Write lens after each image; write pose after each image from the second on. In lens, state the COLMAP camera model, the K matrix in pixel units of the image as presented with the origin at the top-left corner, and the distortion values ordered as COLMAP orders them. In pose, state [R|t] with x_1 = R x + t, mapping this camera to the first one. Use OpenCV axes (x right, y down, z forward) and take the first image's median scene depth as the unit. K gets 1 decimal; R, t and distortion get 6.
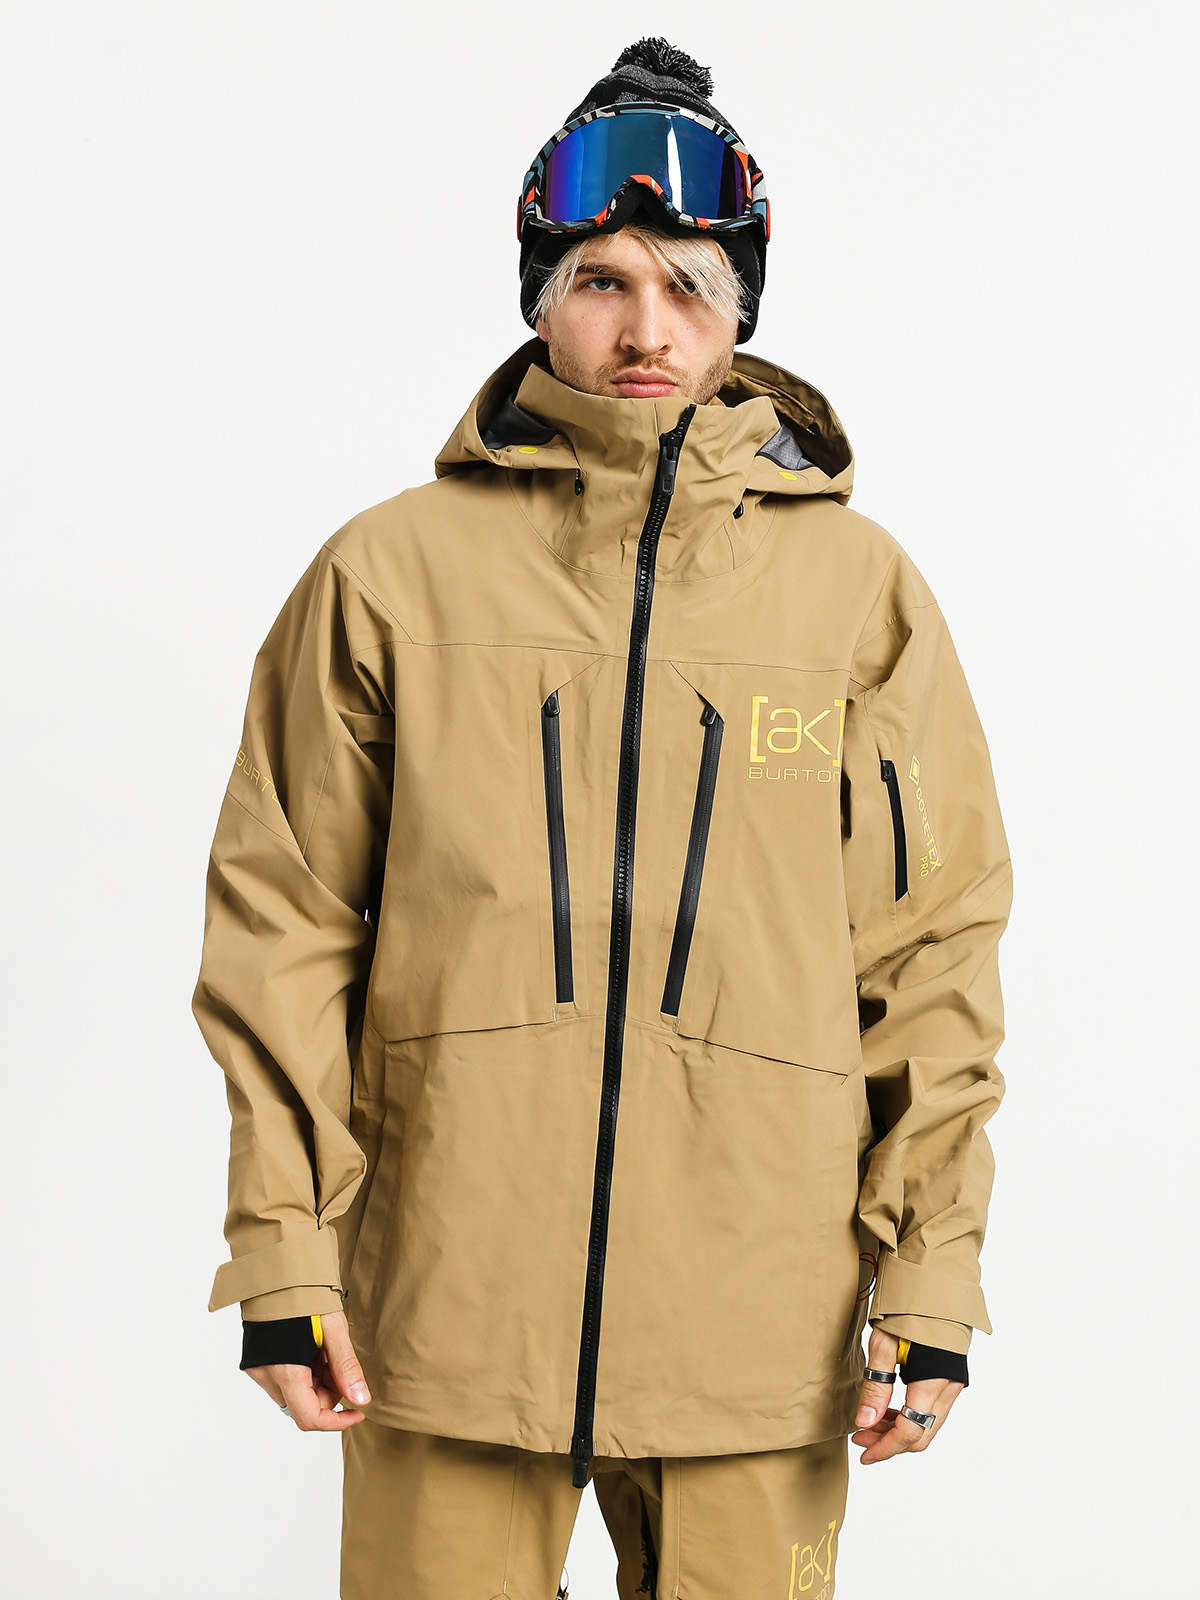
lens RADIAL K [[2687.0, 0, 600.0], [0, 2687.0, 800.0], [0, 0, 1]] dist [-0.043208, -0.150501]
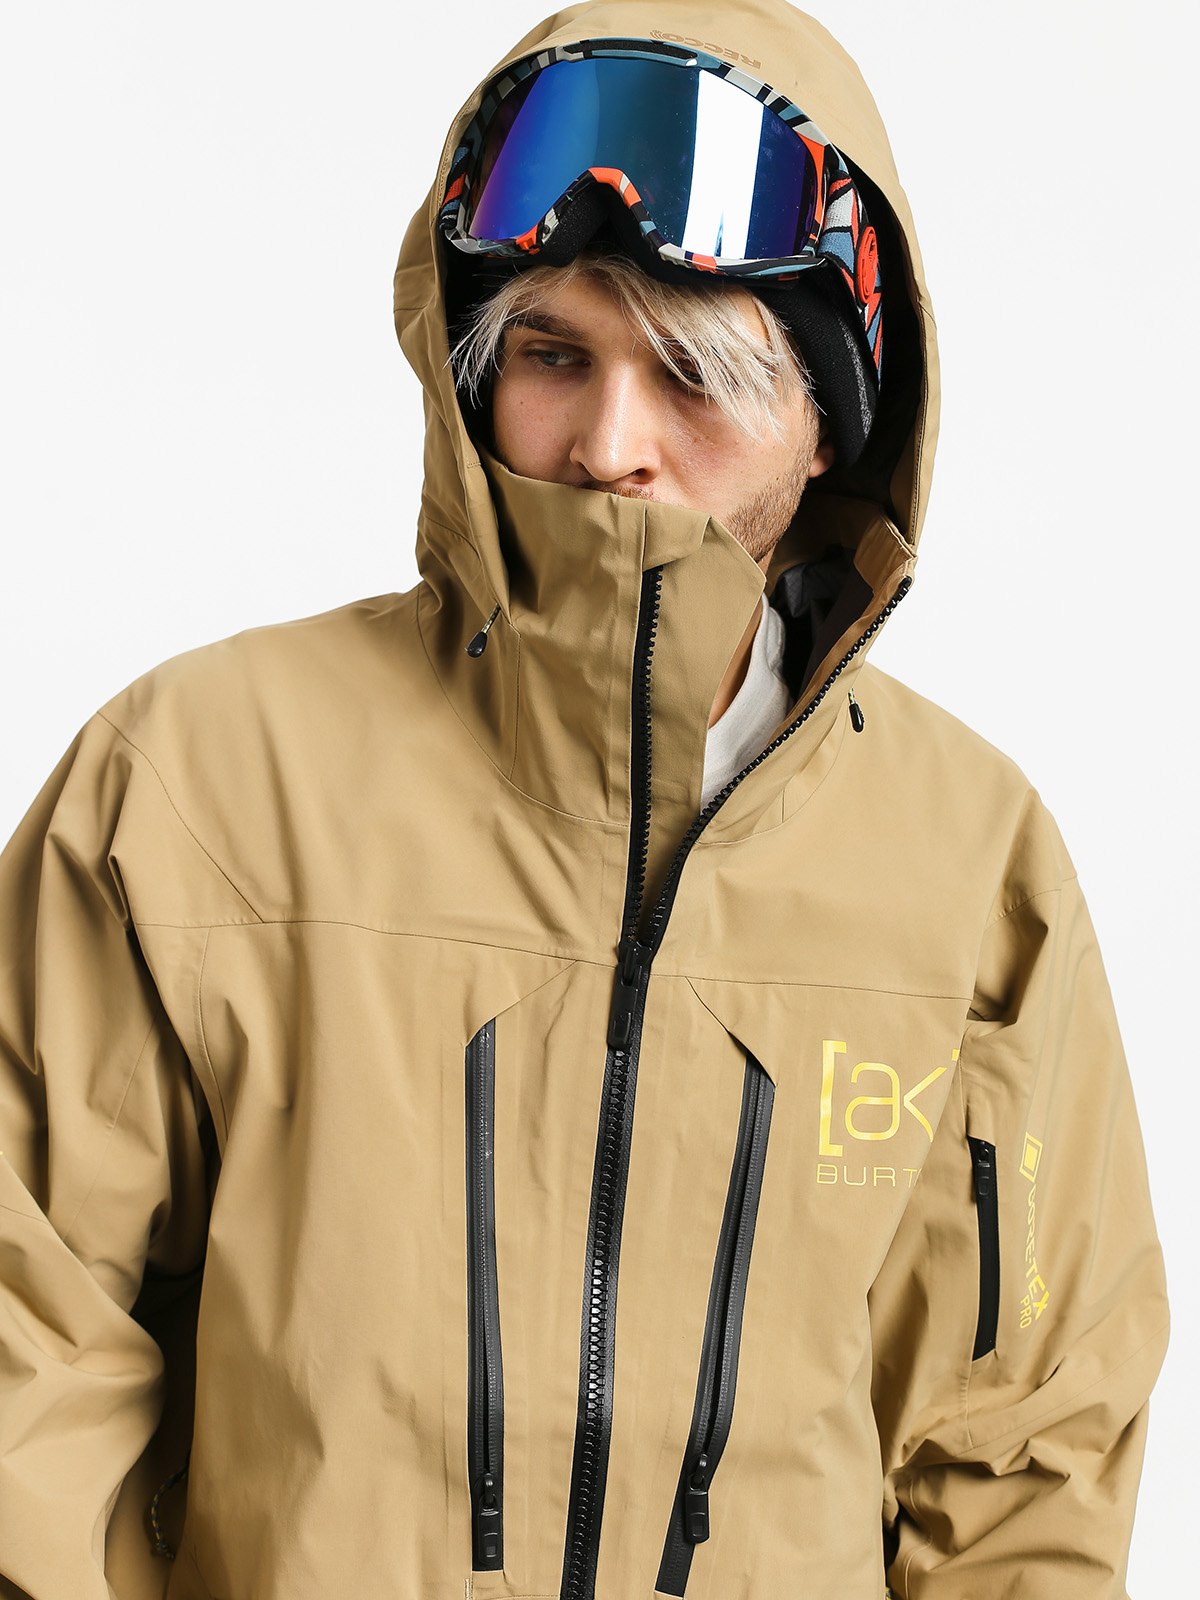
lens RADIAL K [[2687.0, 0, 600.0], [0, 2687.0, 800.0], [0, 0, 1]] dist [-0.043208, -0.150501]
pose [[0.993091, 0.045064, 0.108347, -0.057764], [-0.036122, 0.995885, -0.083119, -0.040763], [-0.111646, 0.078631, 0.990632, 0.420014]]
